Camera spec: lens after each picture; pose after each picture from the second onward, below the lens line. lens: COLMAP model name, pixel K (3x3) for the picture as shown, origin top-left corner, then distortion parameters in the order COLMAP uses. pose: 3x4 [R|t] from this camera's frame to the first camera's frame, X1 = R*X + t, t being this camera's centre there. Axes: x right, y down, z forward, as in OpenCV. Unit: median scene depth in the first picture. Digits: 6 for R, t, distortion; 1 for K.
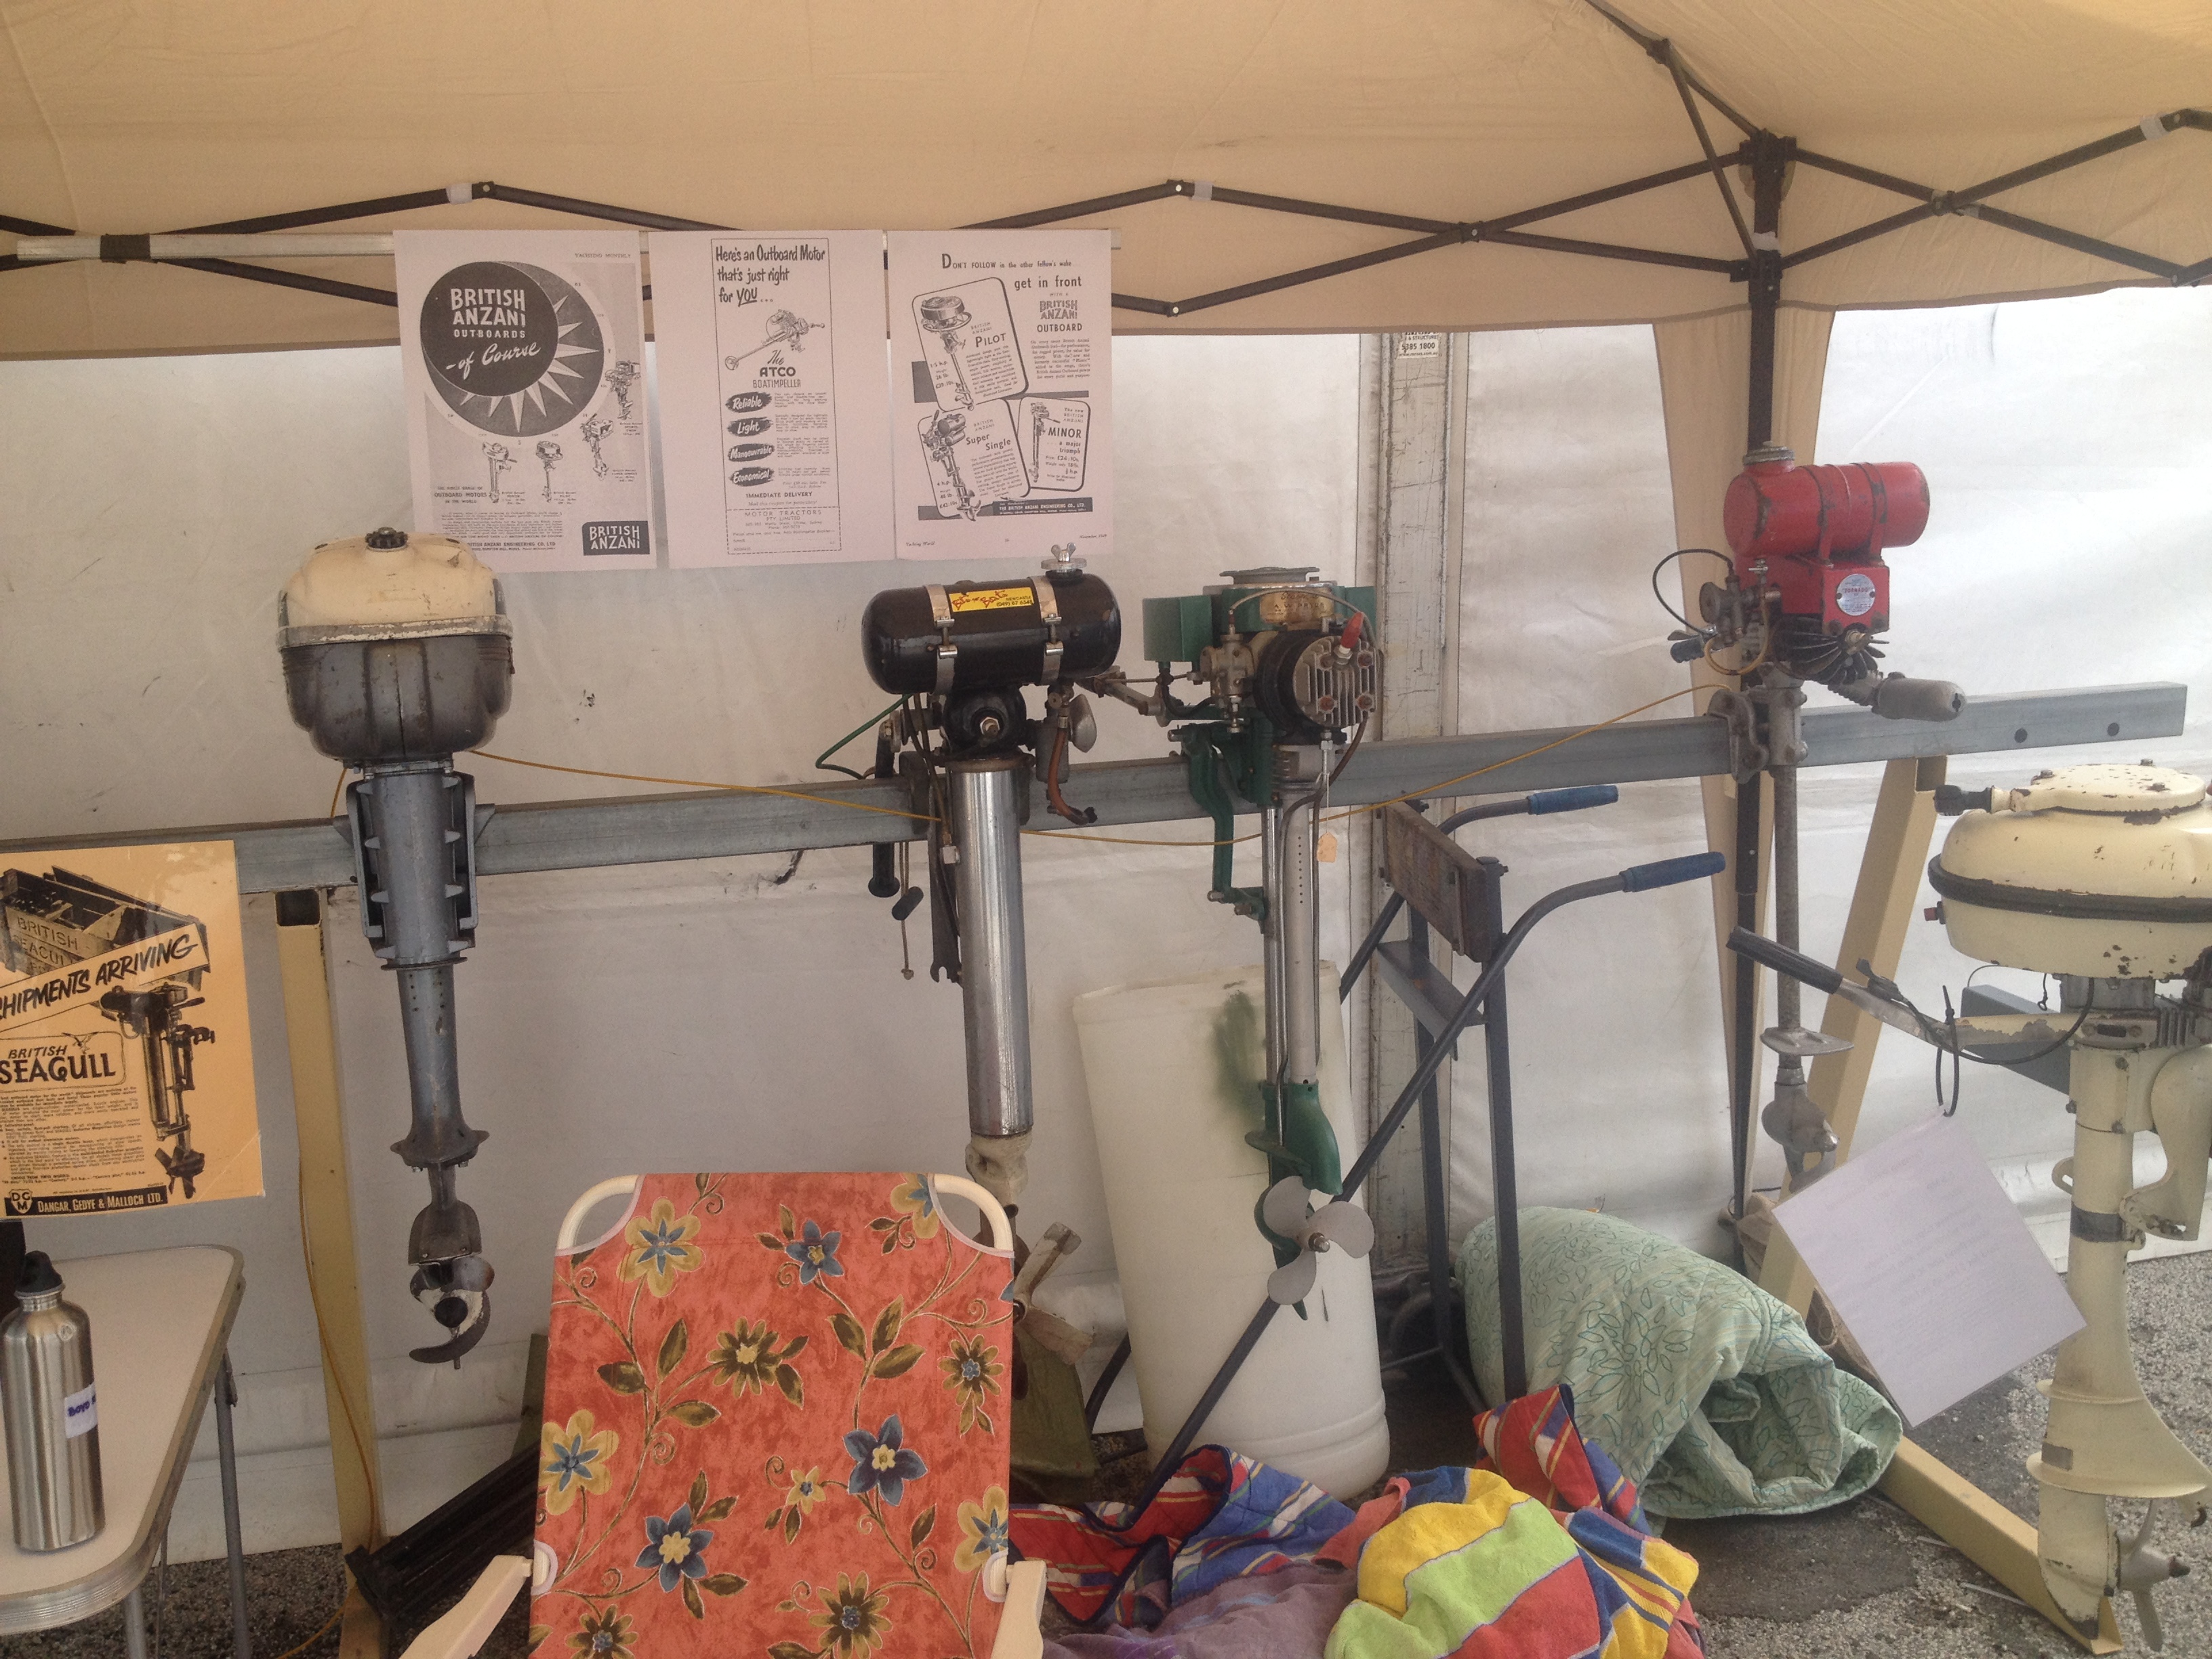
lens RADIAL K [[2071.2, 0, 1053.2], [0, 2071.2, 811.2], [0, 0, 1]] dist [0.116752, -0.259720]
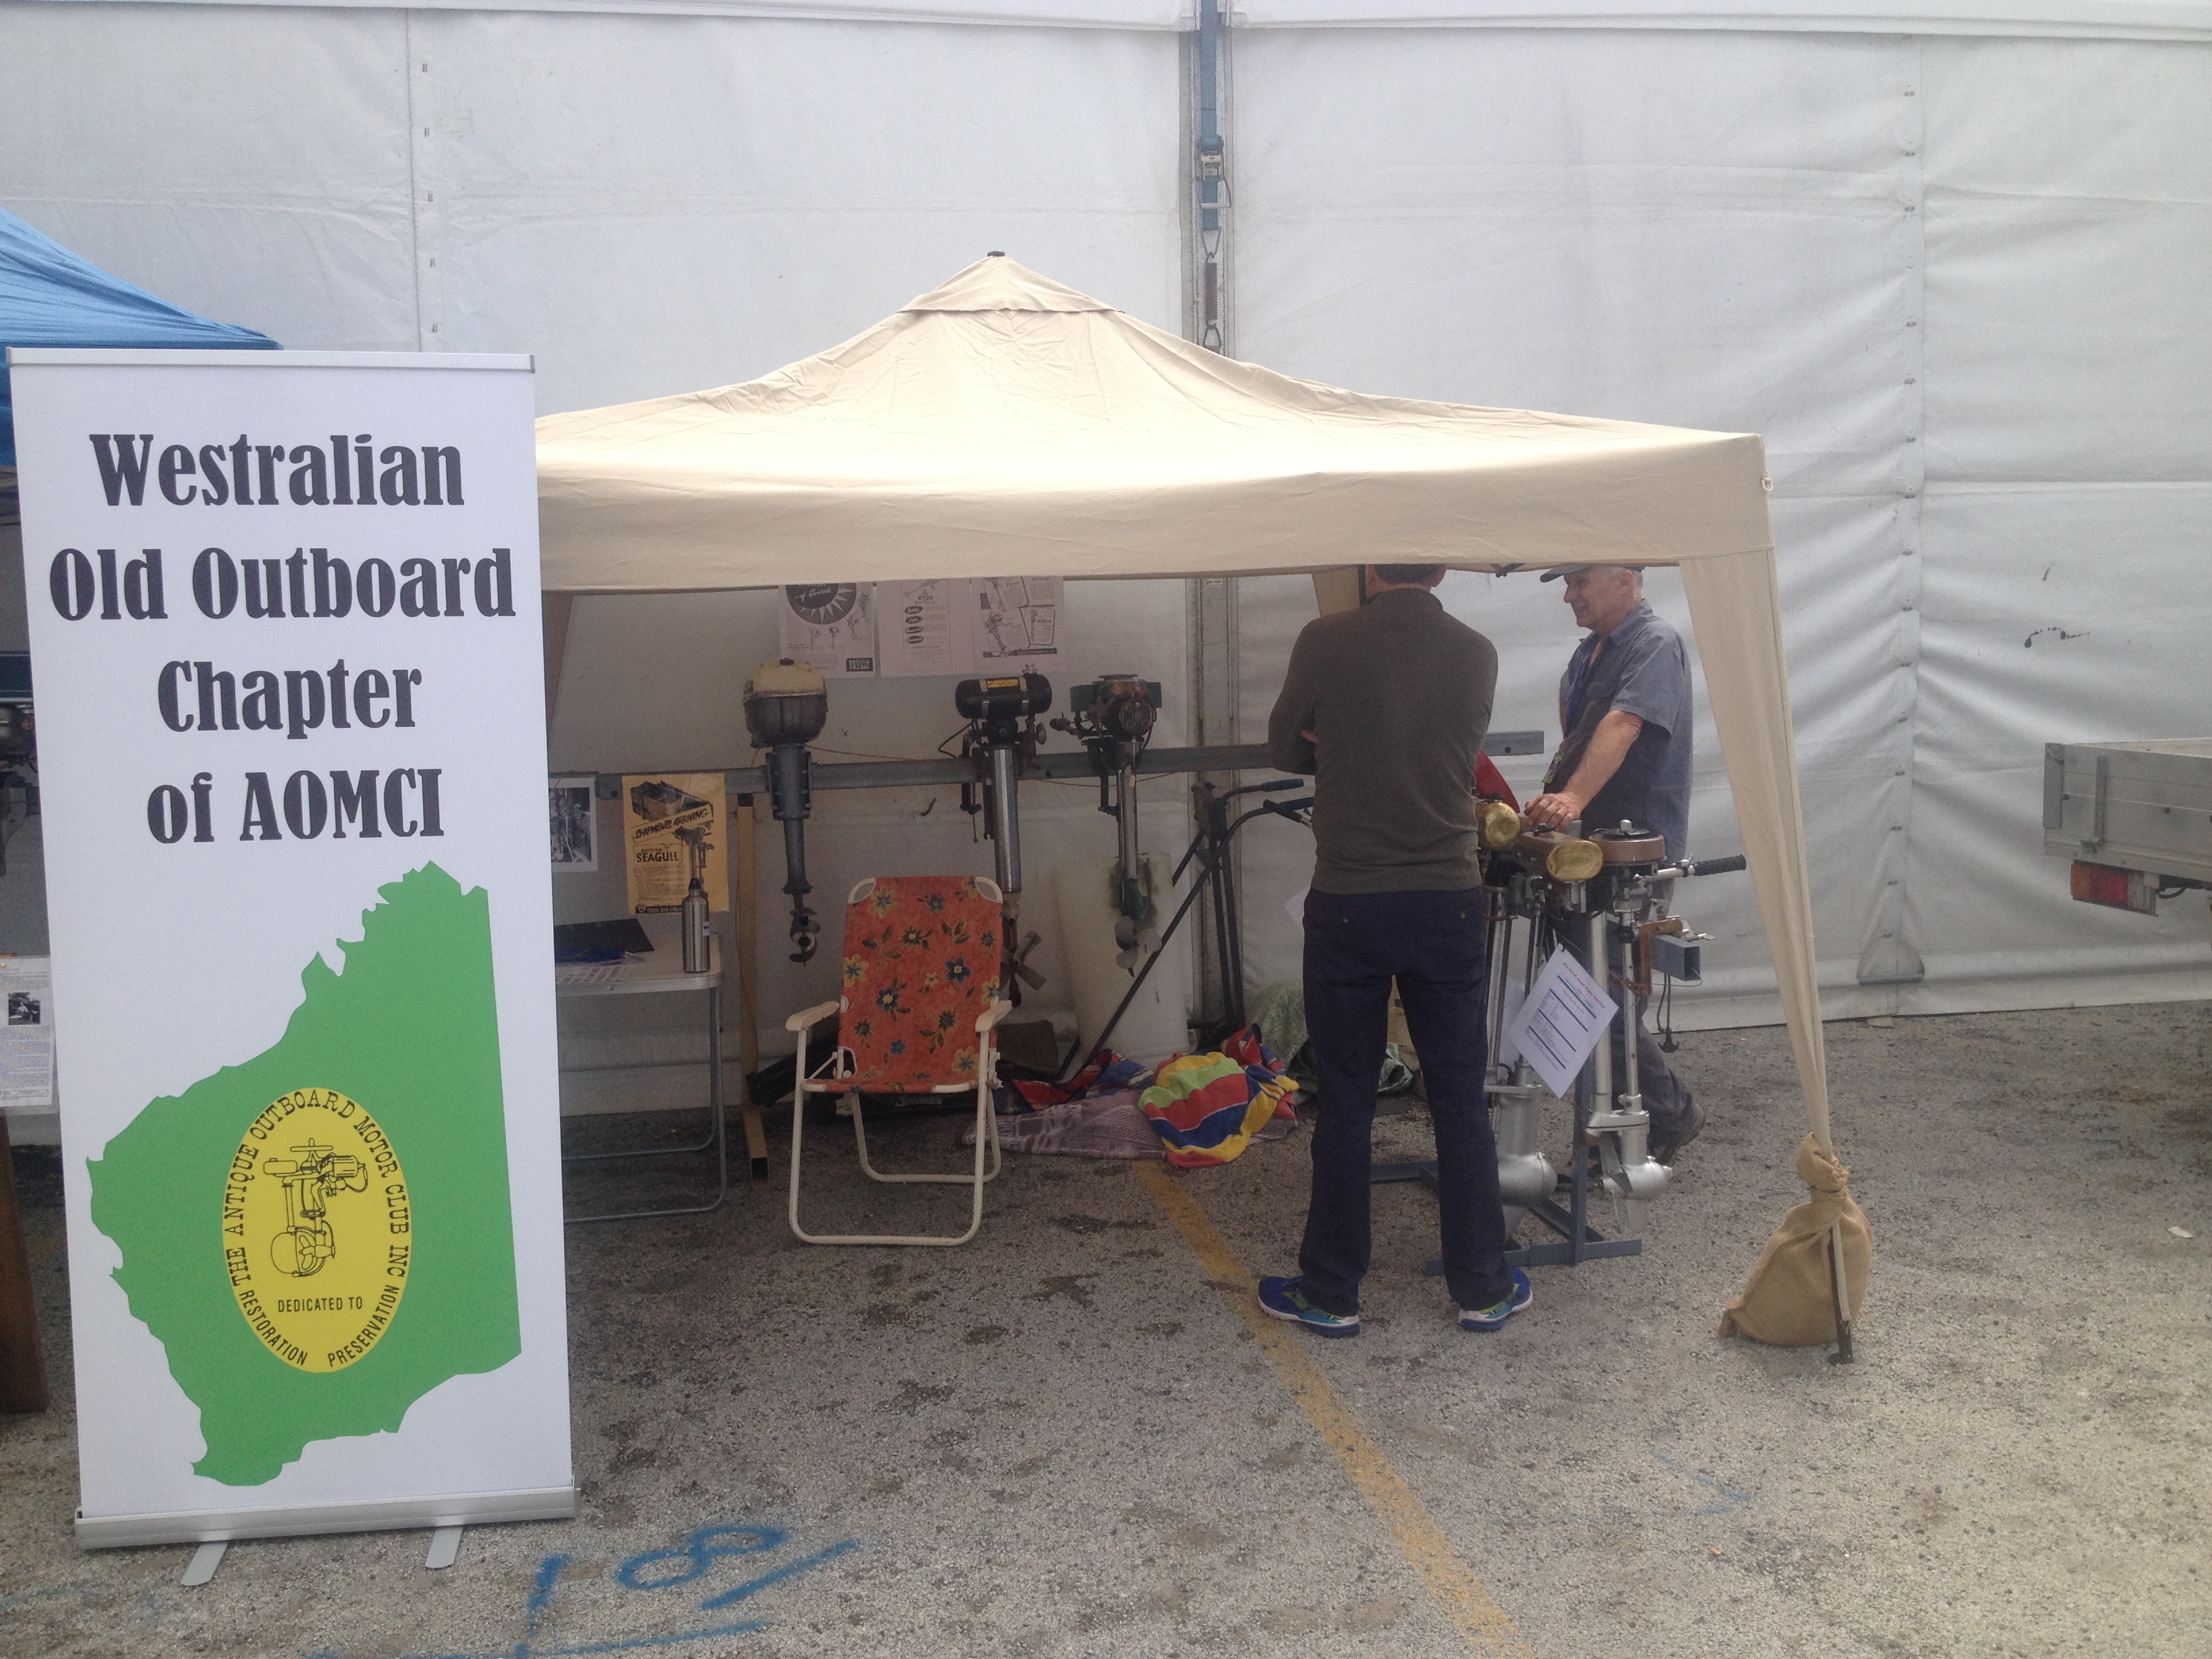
lens RADIAL K [[2090.3, 0, 1106.0], [0, 2090.3, 829.5], [0, 0, 1]] dist [0.076317, -0.230741]
pose [[0.999140, 0.002319, -0.041388, 0.212163], [-0.005249, 0.997474, -0.070831, 0.272993], [0.041119, 0.070988, 0.996629, -1.658339]]
